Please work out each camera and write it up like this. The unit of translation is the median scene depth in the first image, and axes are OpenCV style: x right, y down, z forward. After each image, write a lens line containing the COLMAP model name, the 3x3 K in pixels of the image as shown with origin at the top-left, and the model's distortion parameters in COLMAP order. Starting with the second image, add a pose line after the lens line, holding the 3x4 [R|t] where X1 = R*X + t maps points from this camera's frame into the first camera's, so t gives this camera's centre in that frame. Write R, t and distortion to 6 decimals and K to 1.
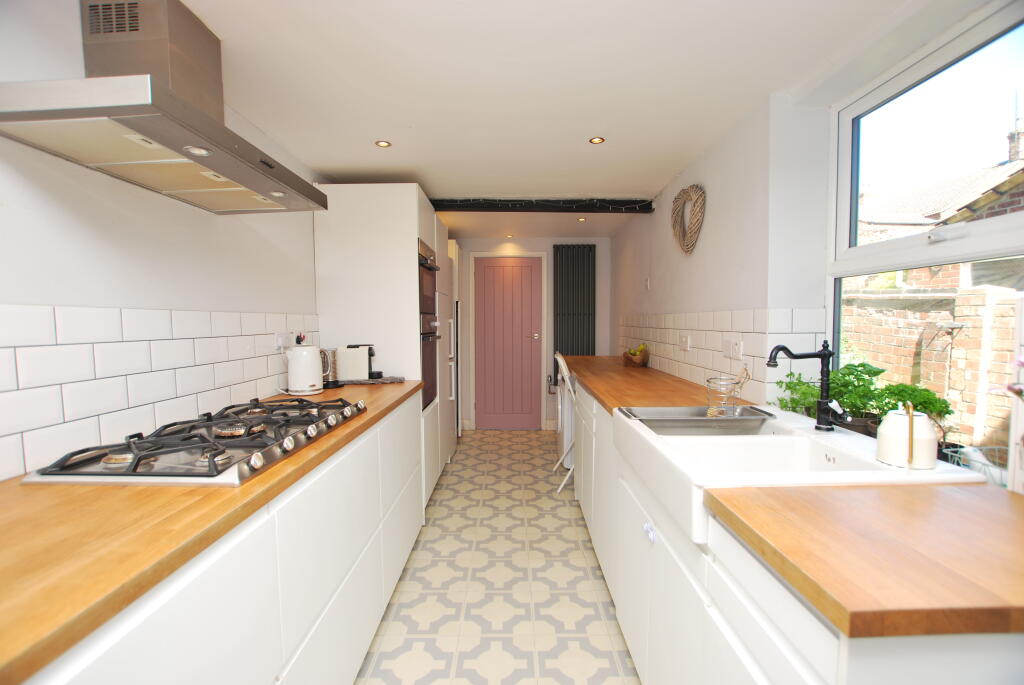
lens RADIAL K [[453.5, 0, 516.1], [0, 453.5, 342.9], [0, 0, 1]] dist [-0.037856, 0.009302]
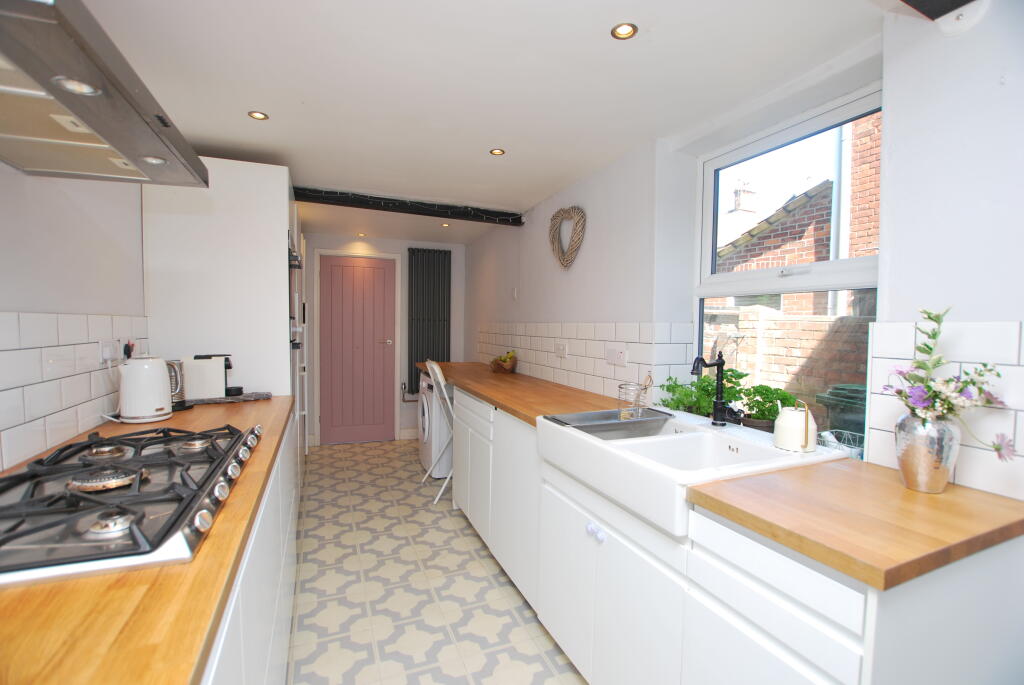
lens RADIAL K [[453.5, 0, 516.1], [0, 453.5, 342.9], [0, 0, 1]] dist [-0.037856, 0.009302]
pose [[0.920869, 0.001697, 0.389869, -0.157601], [0.001197, 0.999974, -0.007181, -0.011135], [-0.389871, 0.007079, 0.920842, 0.046056]]
